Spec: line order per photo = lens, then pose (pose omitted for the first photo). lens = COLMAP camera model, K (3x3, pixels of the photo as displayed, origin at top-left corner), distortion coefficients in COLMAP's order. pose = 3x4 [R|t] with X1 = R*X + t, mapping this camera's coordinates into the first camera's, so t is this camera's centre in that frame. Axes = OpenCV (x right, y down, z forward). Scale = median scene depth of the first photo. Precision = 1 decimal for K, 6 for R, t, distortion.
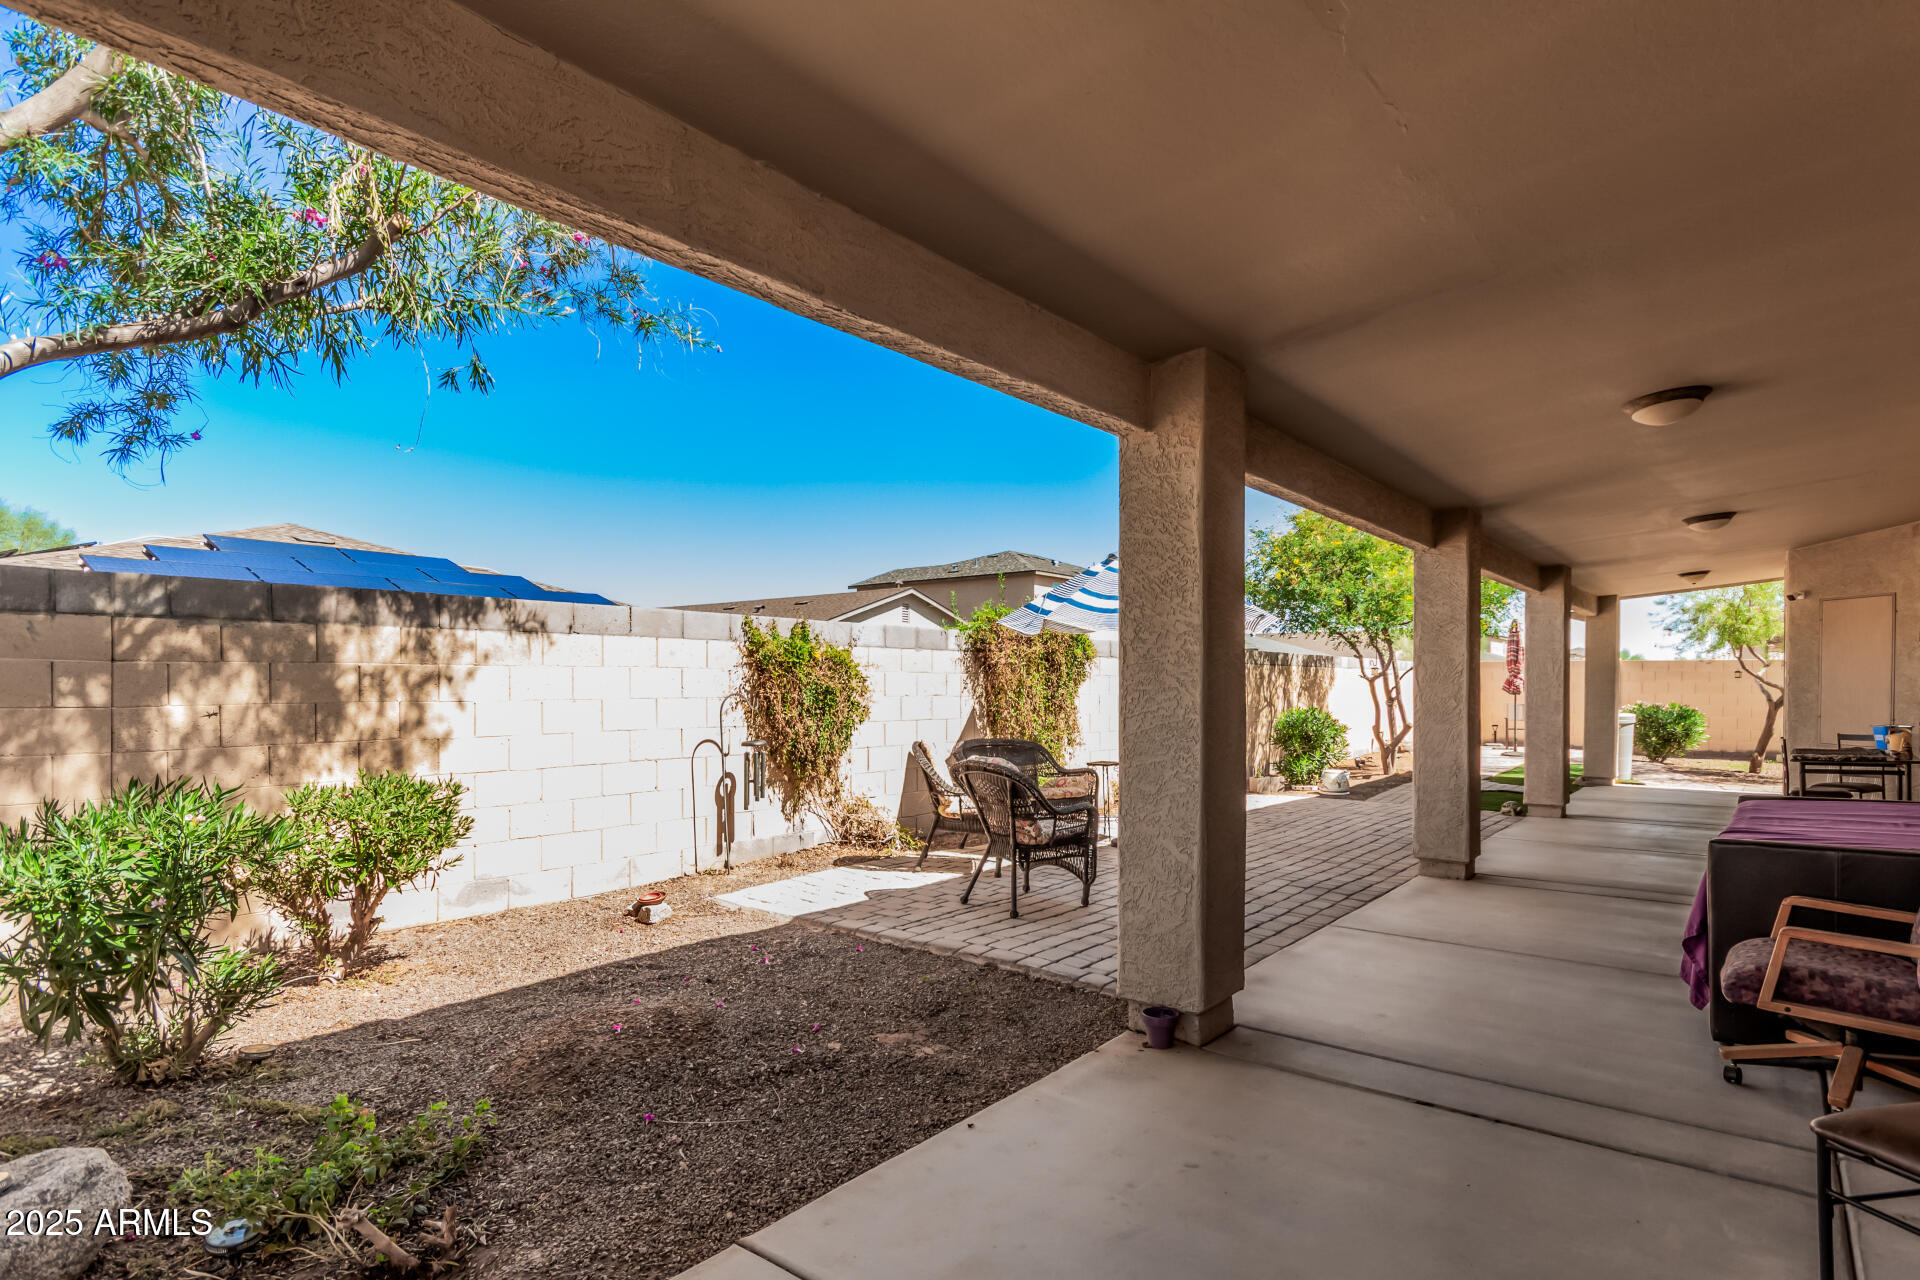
lens RADIAL K [[983.4, 0, 962.1], [0, 983.4, 687.2], [0, 0, 1]] dist [-0.002834, 0.000063]
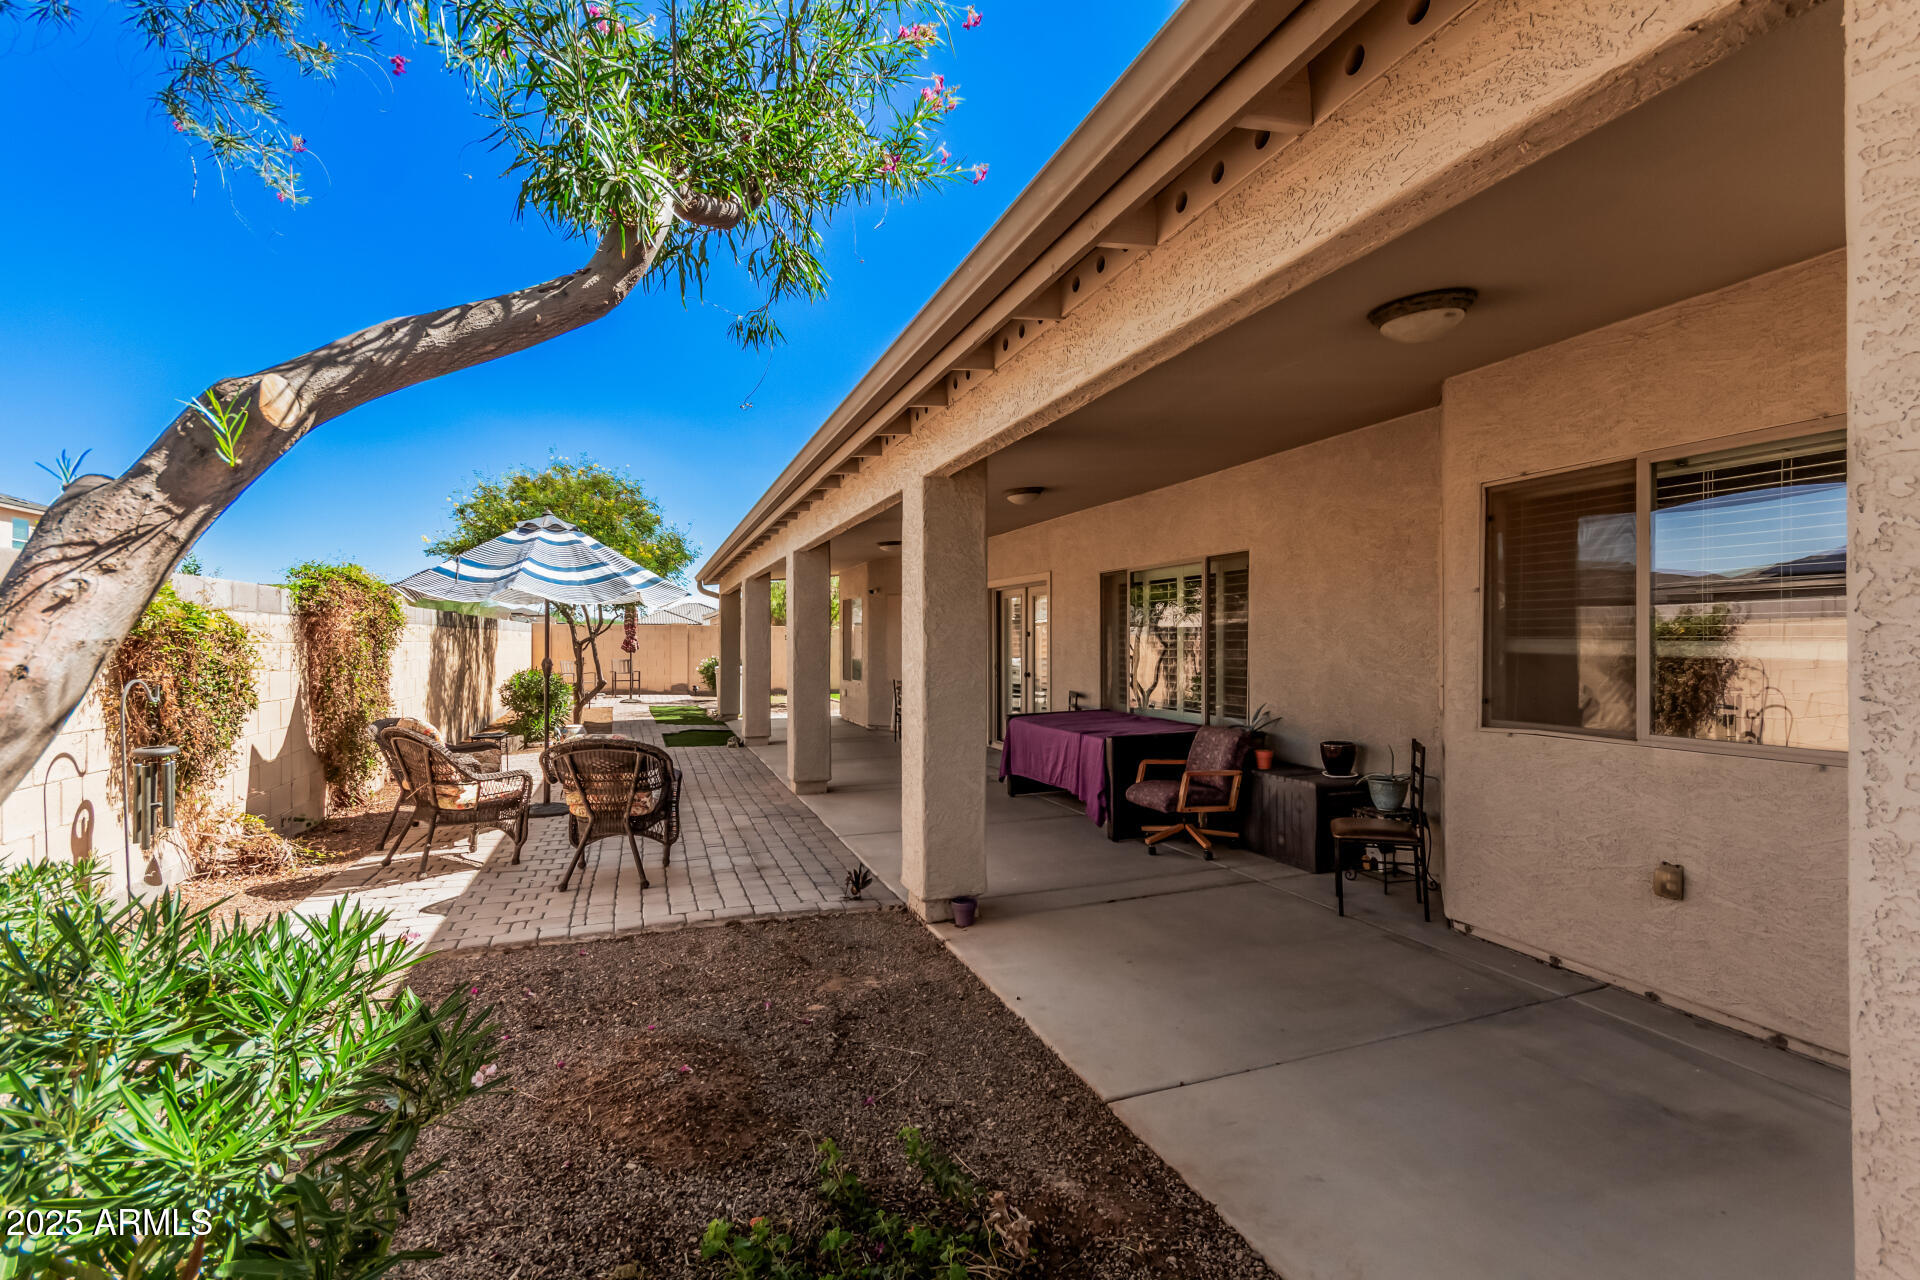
lens RADIAL K [[892.3, 0, 962.7], [0, 892.3, 641.3], [0, 0, 1]] dist [-0.005430, -0.000189]
pose [[0.504573, -0.004268, 0.863359, -0.652673], [0.003480, 0.999990, 0.002910, -0.028201], [-0.863362, 0.001536, 0.504582, 0.269680]]
